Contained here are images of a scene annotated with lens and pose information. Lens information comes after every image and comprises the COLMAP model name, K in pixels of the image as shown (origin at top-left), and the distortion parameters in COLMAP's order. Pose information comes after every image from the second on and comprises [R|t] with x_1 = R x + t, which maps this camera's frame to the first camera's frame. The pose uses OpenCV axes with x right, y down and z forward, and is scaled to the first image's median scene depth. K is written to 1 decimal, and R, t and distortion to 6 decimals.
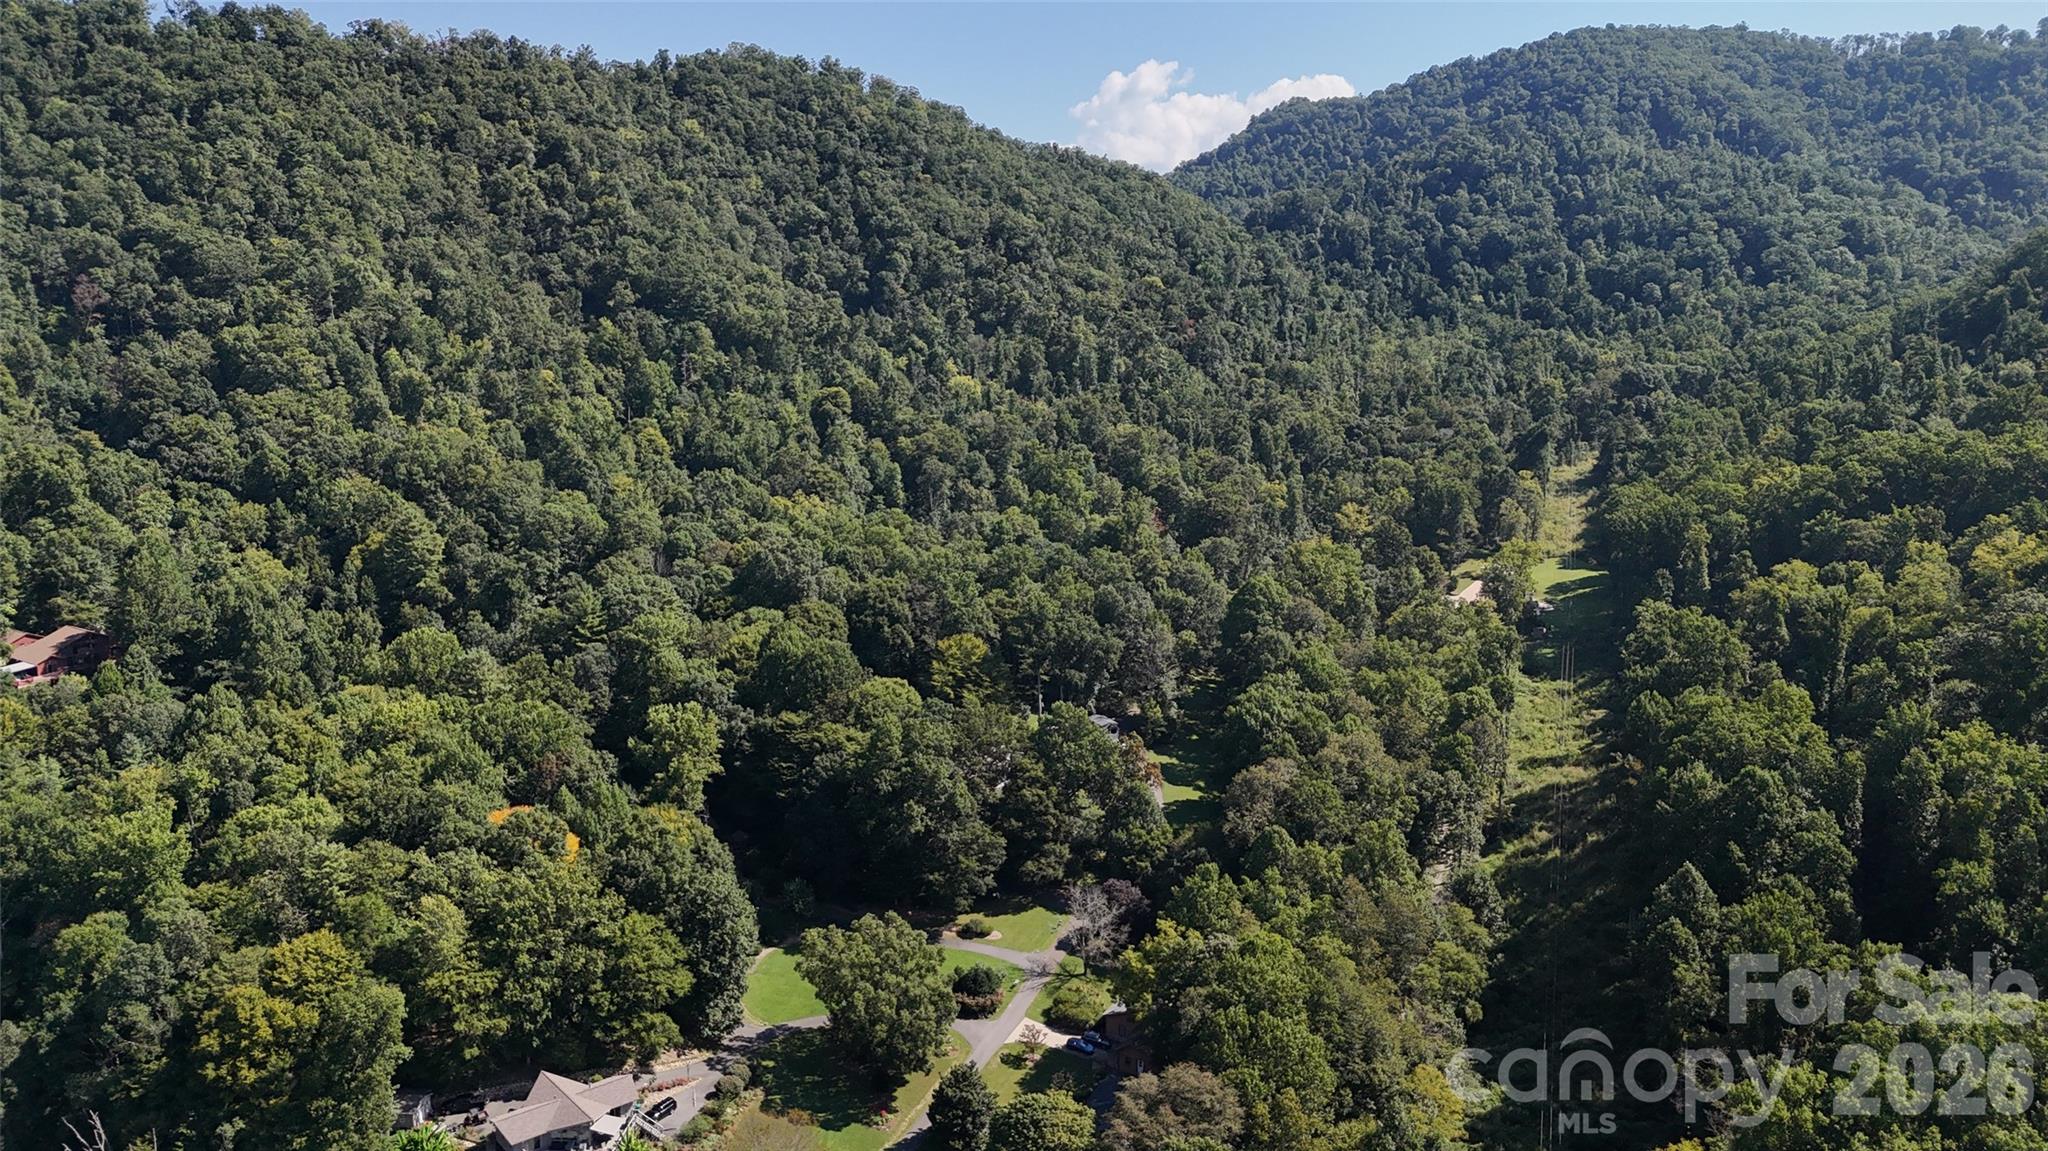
lens RADIAL K [[1500.9, 0, 1014.3], [0, 1500.9, 571.7], [0, 0, 1]] dist [0.069995, -0.067365]
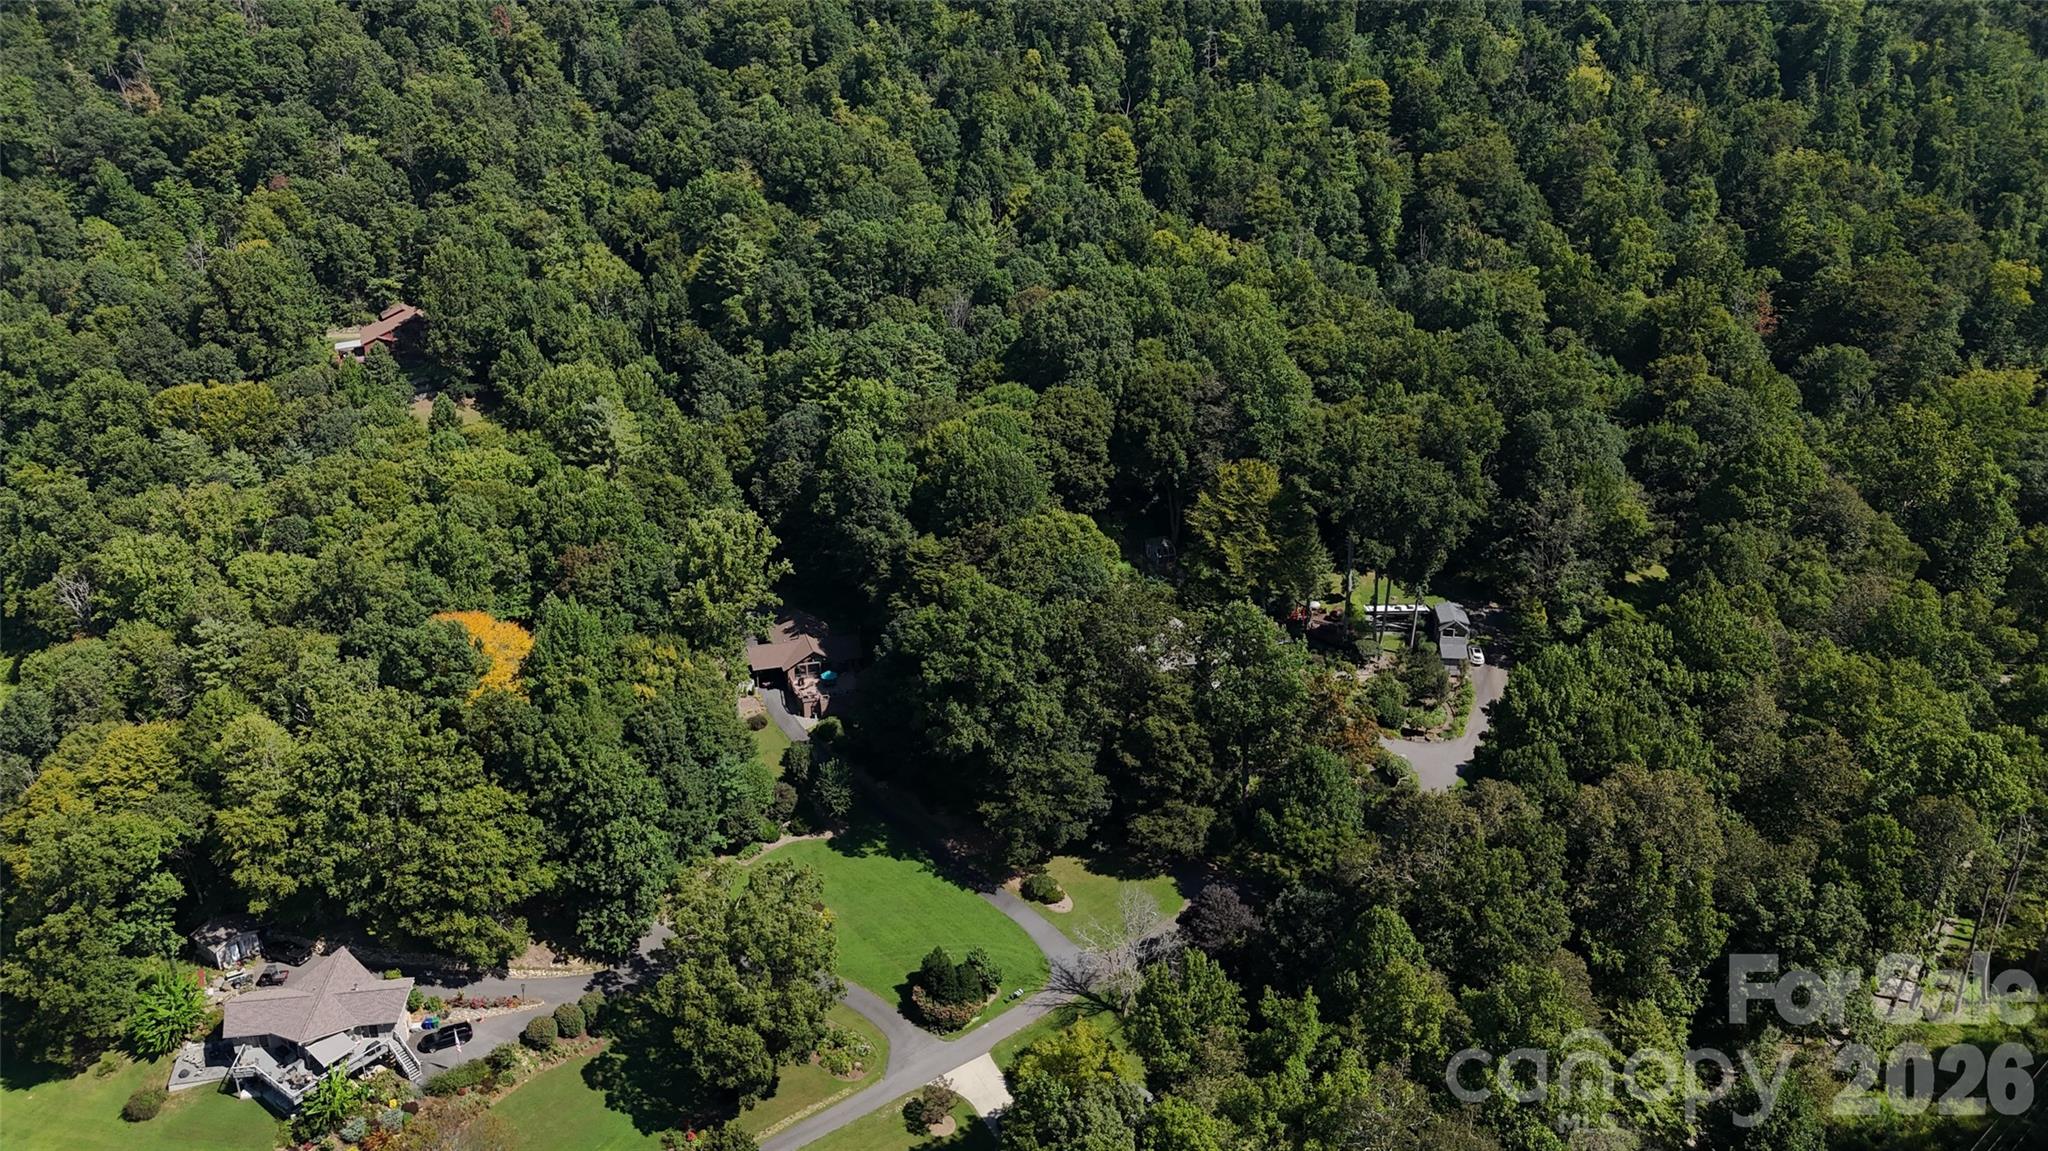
lens RADIAL K [[1500.9, 0, 1030.5], [0, 1500.9, 576.7], [0, 0, 1]] dist [0.069995, -0.067365]
pose [[0.848473, 0.200133, -0.489938, 0.290971], [-0.095071, 0.968321, 0.230901, -0.072964], [0.520629, -0.149335, 0.840622, 0.411037]]
